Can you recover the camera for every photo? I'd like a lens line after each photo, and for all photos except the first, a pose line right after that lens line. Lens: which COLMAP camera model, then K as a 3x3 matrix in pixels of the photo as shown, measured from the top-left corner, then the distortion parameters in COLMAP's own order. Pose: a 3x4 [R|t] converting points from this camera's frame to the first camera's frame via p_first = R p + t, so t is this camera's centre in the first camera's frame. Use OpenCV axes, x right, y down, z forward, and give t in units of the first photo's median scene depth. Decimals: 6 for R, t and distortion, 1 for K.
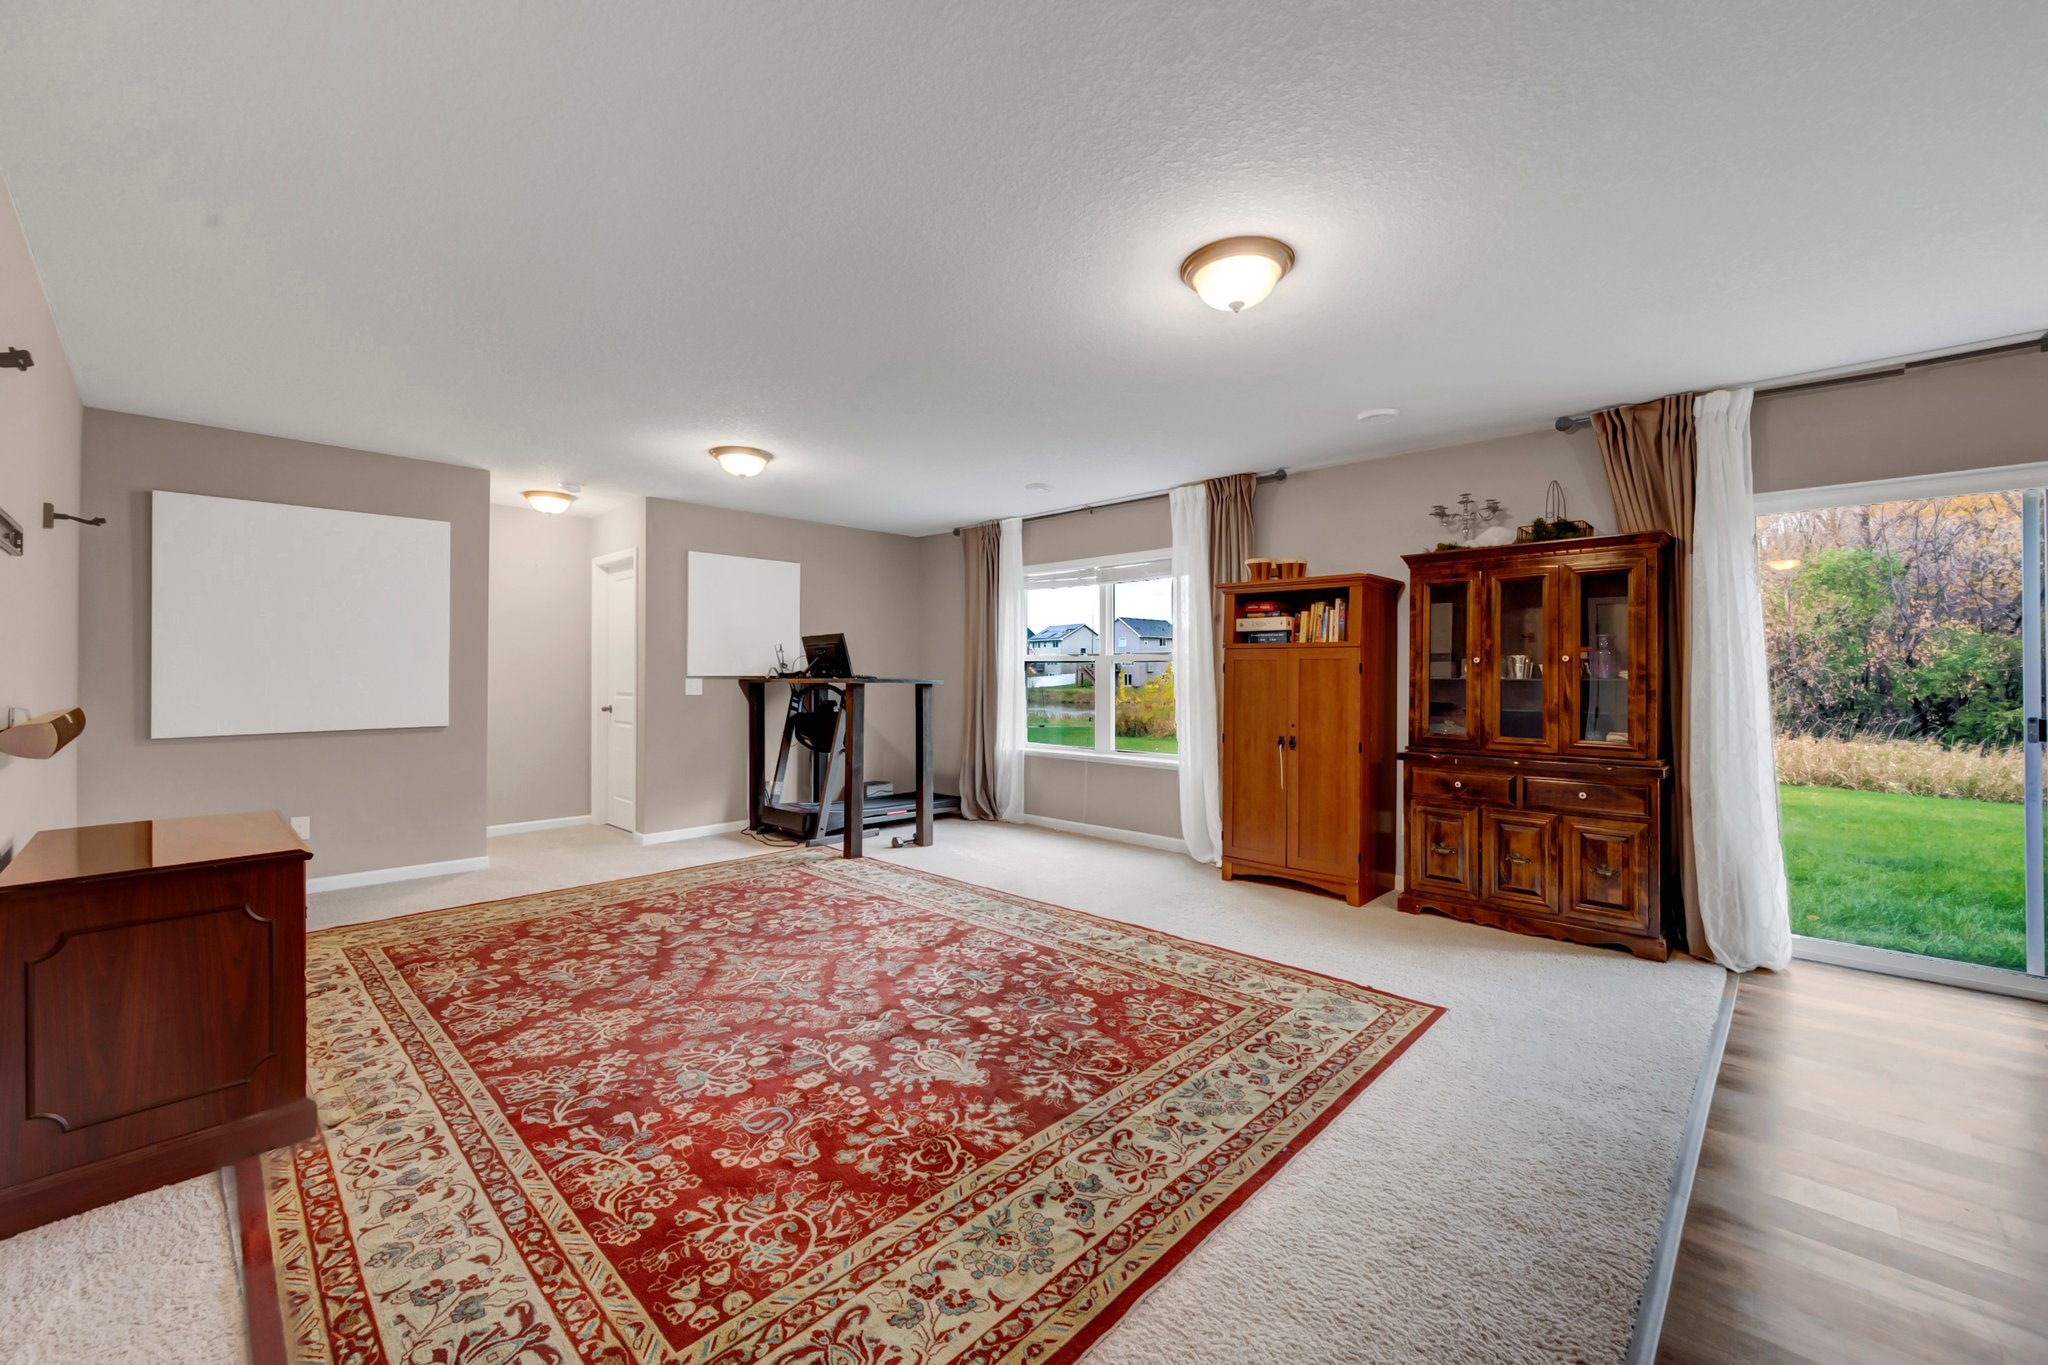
lens RADIAL K [[814.0, 0, 1024.0], [0, 814.0, 682.5], [0, 0, 1]] dist [-0.000100, -0.000083]
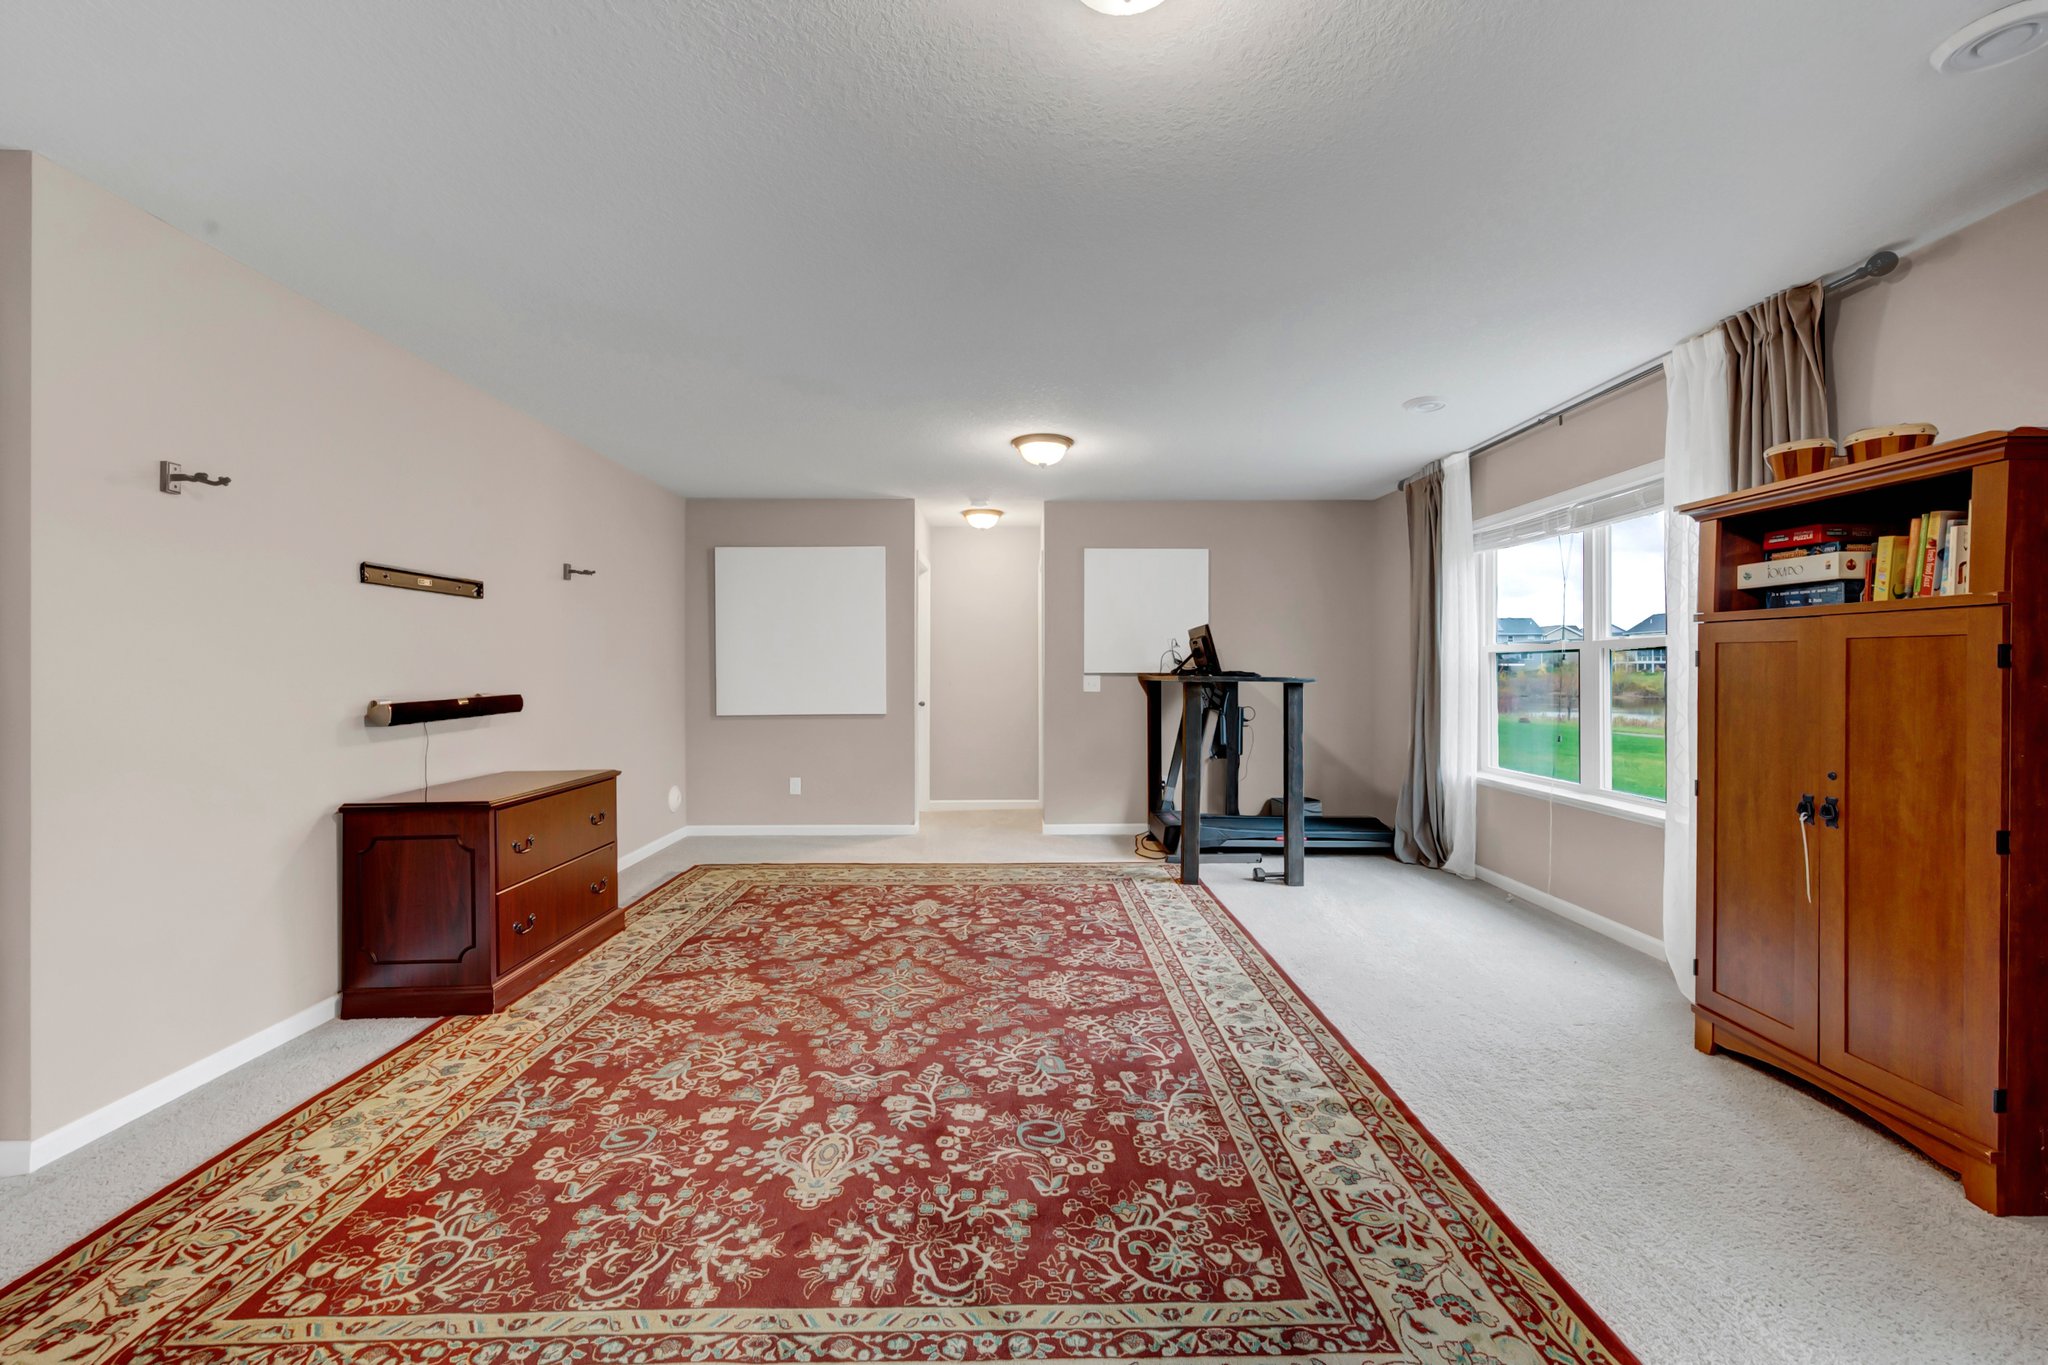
lens RADIAL K [[814.0, 0, 1024.0], [0, 814.0, 682.5], [0, 0, 1]] dist [-0.000100, -0.000083]
pose [[0.703804, 0.007964, -0.710349, 0.429687], [-0.004507, 0.999967, 0.006745, -0.004769], [0.710380, -0.001545, 0.703817, 0.410778]]
